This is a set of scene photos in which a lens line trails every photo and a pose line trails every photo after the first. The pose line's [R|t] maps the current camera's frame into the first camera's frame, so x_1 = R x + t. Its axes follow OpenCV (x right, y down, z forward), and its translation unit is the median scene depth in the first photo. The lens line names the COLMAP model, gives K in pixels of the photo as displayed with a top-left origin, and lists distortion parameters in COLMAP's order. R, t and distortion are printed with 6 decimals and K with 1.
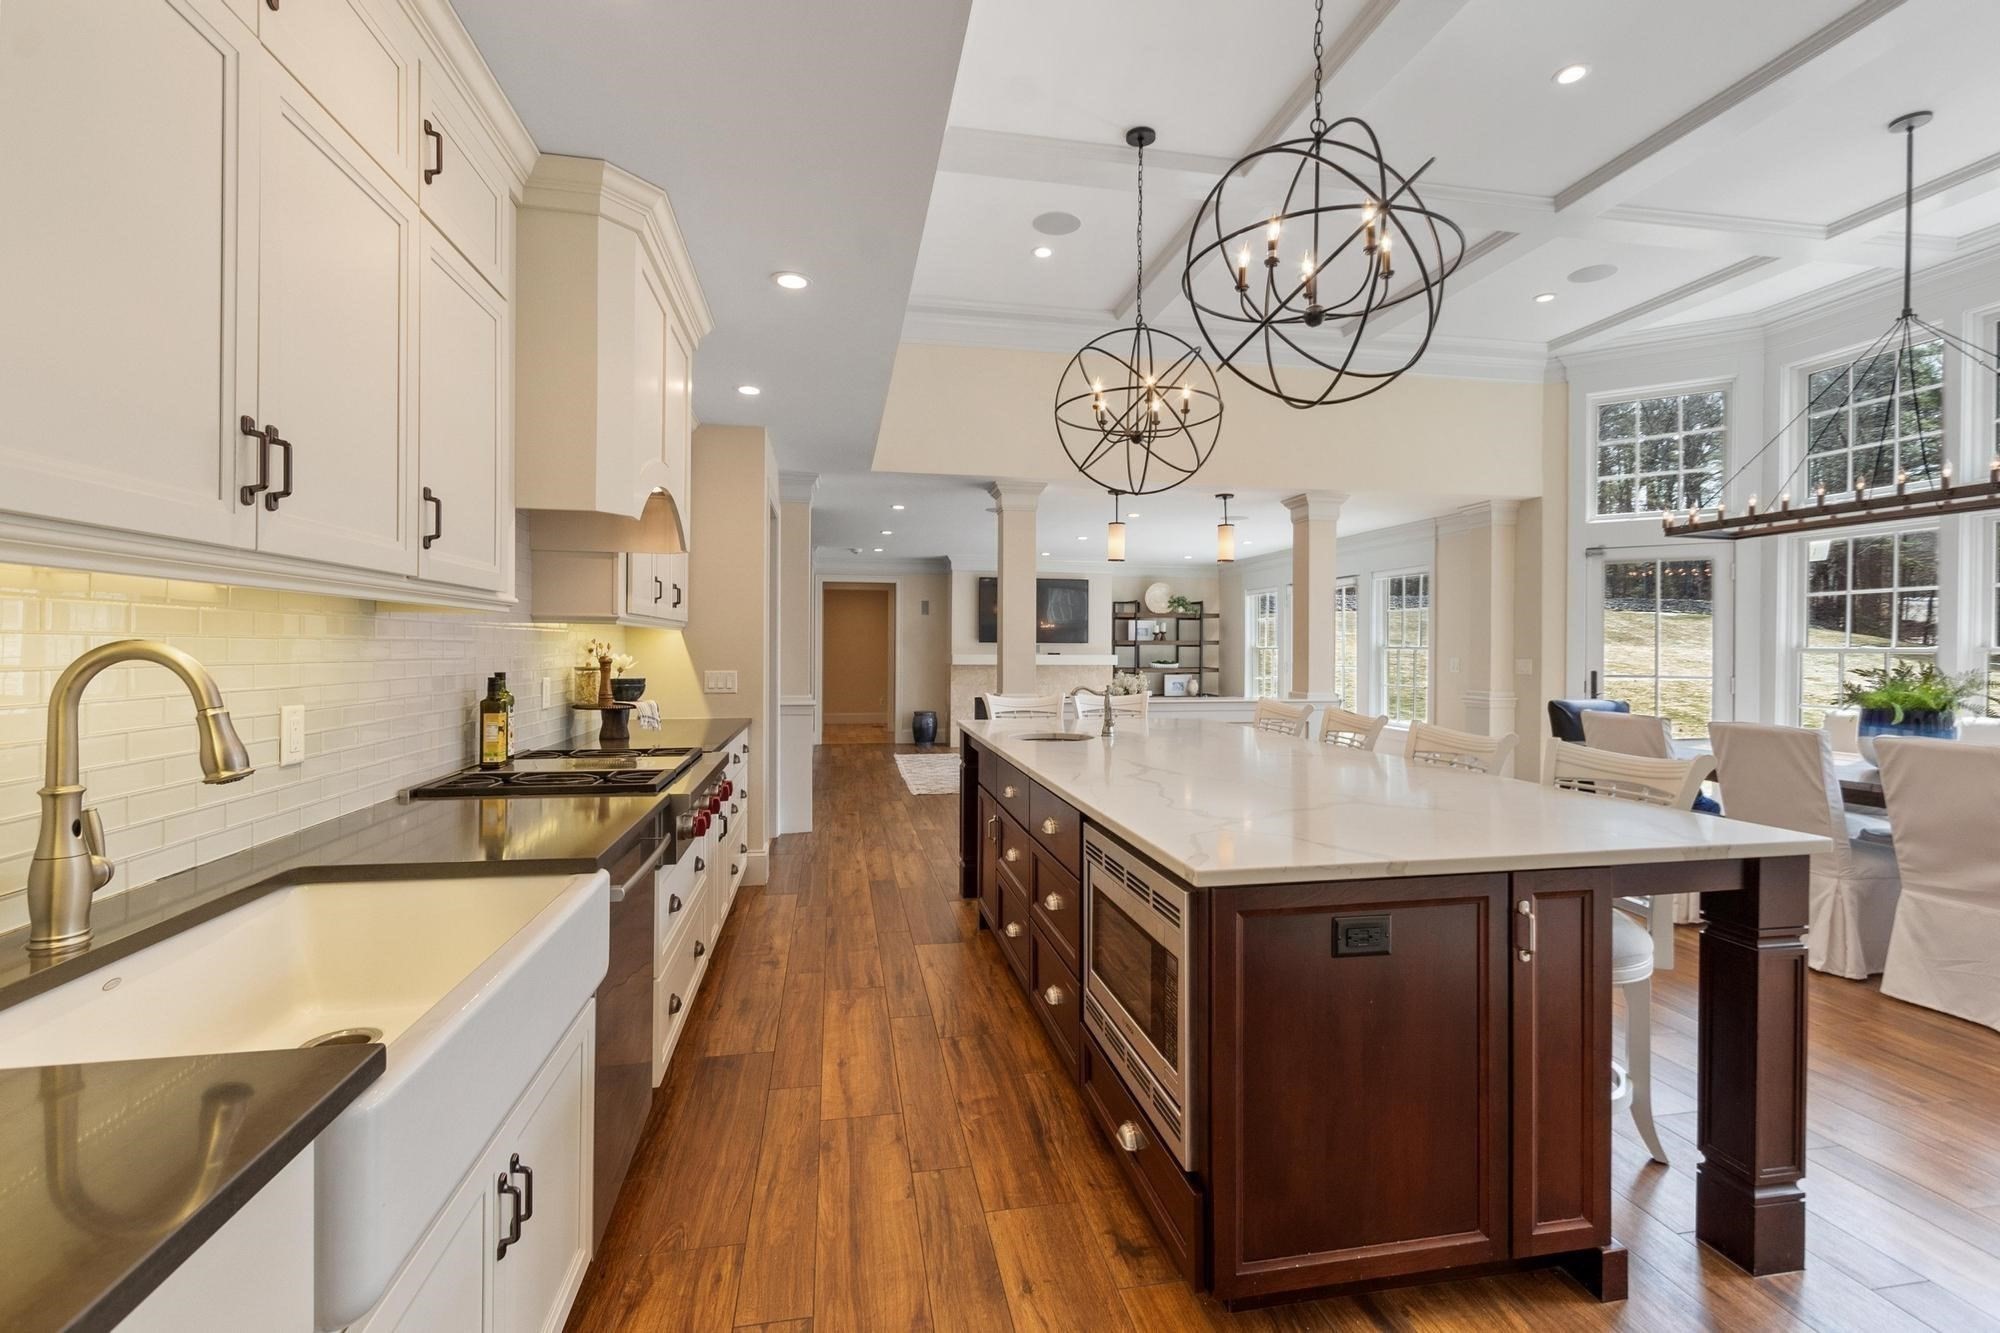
lens RADIAL K [[879.5, 0, 1000.9], [0, 879.5, 653.2], [0, 0, 1]] dist [-0.001753, 0.000076]
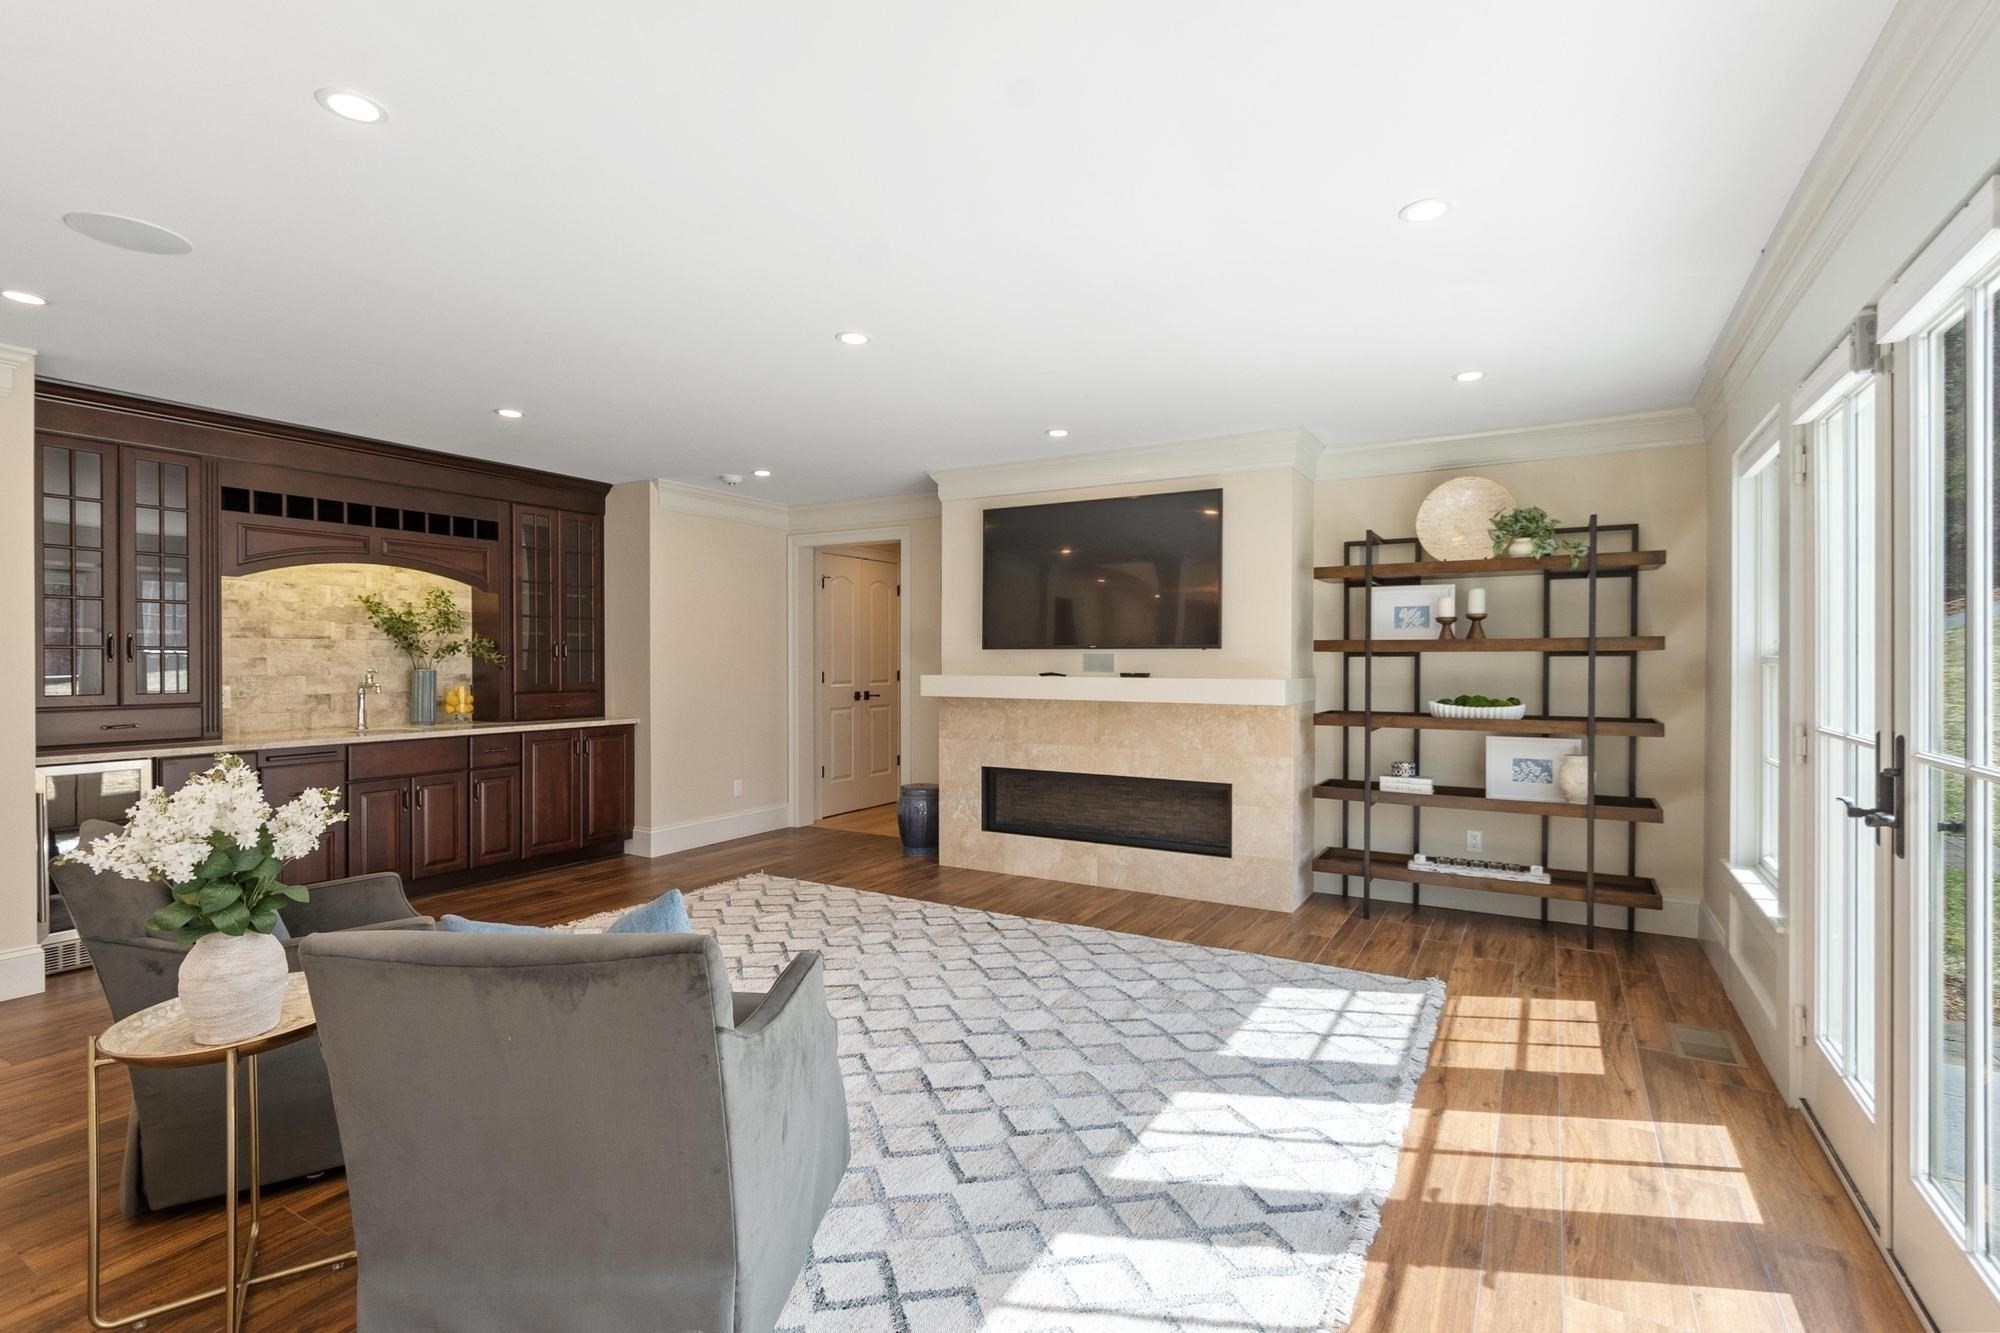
lens RADIAL K [[920.8, 0, 1000.7], [0, 920.8, 666.4], [0, 0, 1]] dist [-0.000594, -0.000035]
pose [[0.749296, 0.002847, -0.662229, 0.286879], [-0.003889, 0.999992, -0.000100, -0.003159], [0.662224, 0.002650, 0.749302, 0.600443]]
